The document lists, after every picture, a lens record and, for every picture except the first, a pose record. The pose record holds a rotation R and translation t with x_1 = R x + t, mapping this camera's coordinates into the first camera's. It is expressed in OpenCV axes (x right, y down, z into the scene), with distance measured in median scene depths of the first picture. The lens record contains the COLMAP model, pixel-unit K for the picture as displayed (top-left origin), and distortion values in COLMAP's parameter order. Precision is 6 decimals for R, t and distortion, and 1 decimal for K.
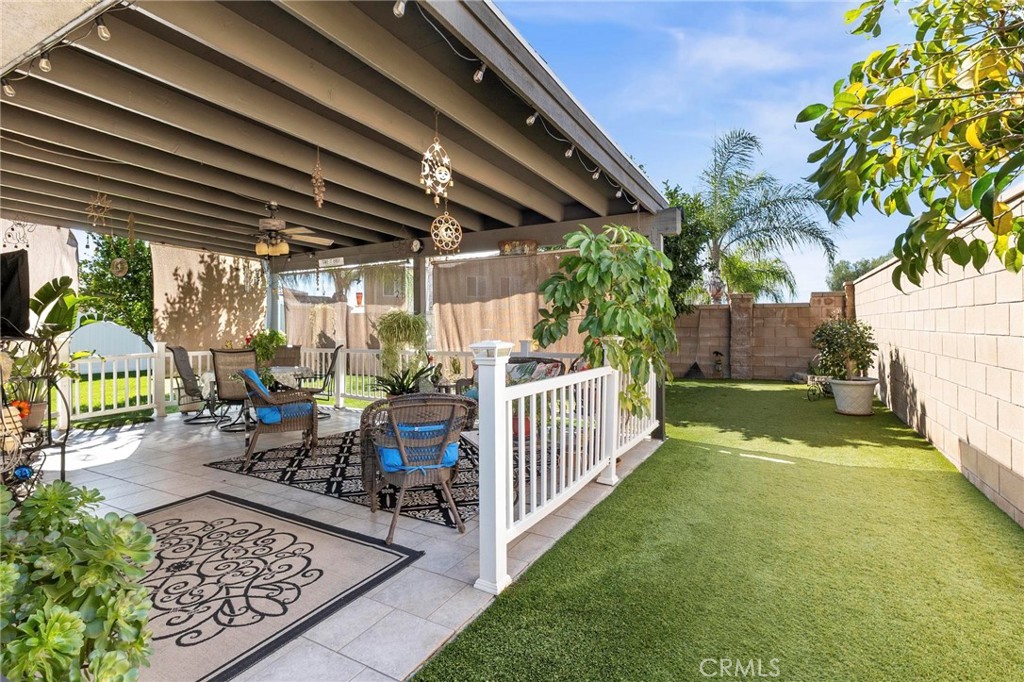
lens RADIAL K [[459.3, 0, 516.1], [0, 459.3, 335.2], [0, 0, 1]] dist [0.000691, 0.000095]
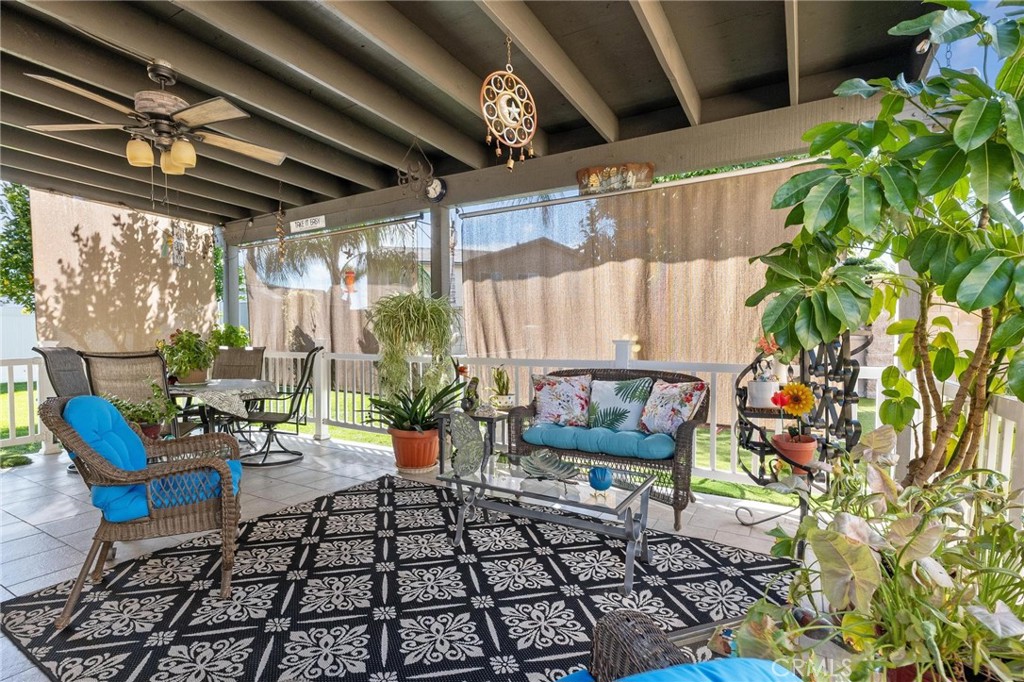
lens RADIAL K [[492.9, 0, 507.0], [0, 492.9, 352.0], [0, 0, 1]] dist [0.000546, 0.000109]
pose [[0.998934, 0.006269, -0.045724, -0.091578], [-0.005018, 0.999612, 0.027416, 0.009158], [0.045878, -0.027157, 0.998578, 0.342973]]
